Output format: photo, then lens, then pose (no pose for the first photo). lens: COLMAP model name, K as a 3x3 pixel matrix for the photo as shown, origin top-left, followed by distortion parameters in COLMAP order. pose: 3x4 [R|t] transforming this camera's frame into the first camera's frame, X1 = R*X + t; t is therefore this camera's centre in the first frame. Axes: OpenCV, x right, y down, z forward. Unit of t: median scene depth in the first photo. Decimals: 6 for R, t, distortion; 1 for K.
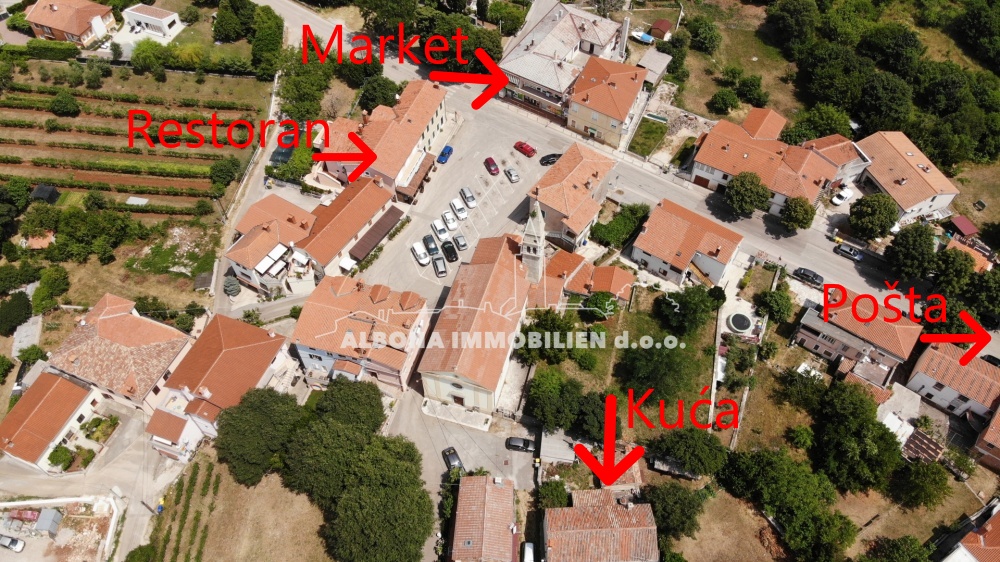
lens RADIAL K [[746.6, 0, 485.7], [0, 746.6, 272.6], [0, 0, 1]] dist [0.110374, -0.203211]
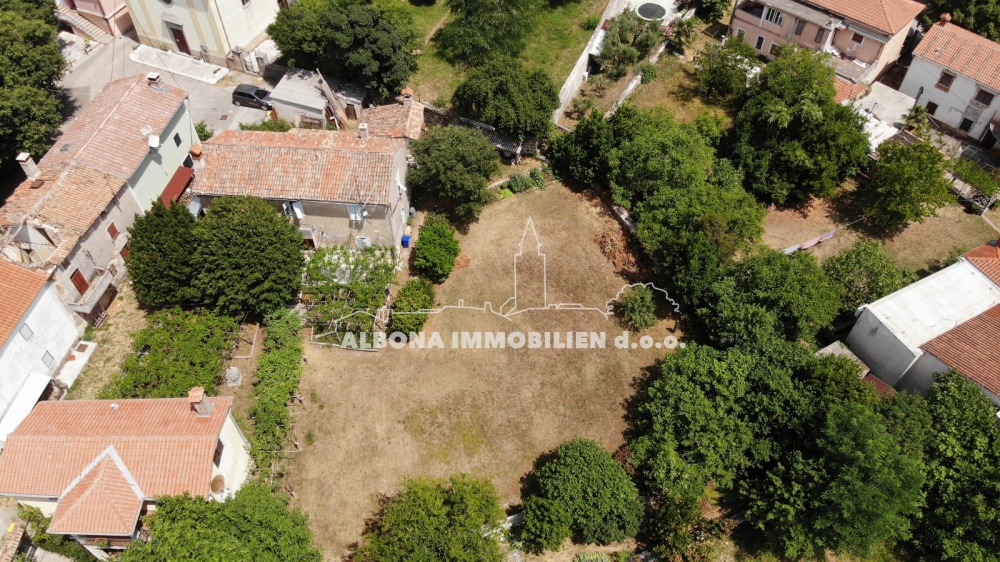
lens RADIAL K [[746.6, 0, 491.3], [0, 746.6, 288.3], [0, 0, 1]] dist [0.110374, -0.203211]
pose [[0.992791, 0.100171, -0.065813, 0.308139], [-0.104058, 0.992847, -0.058545, 0.413763], [0.059478, 0.064971, 0.996113, 0.402862]]
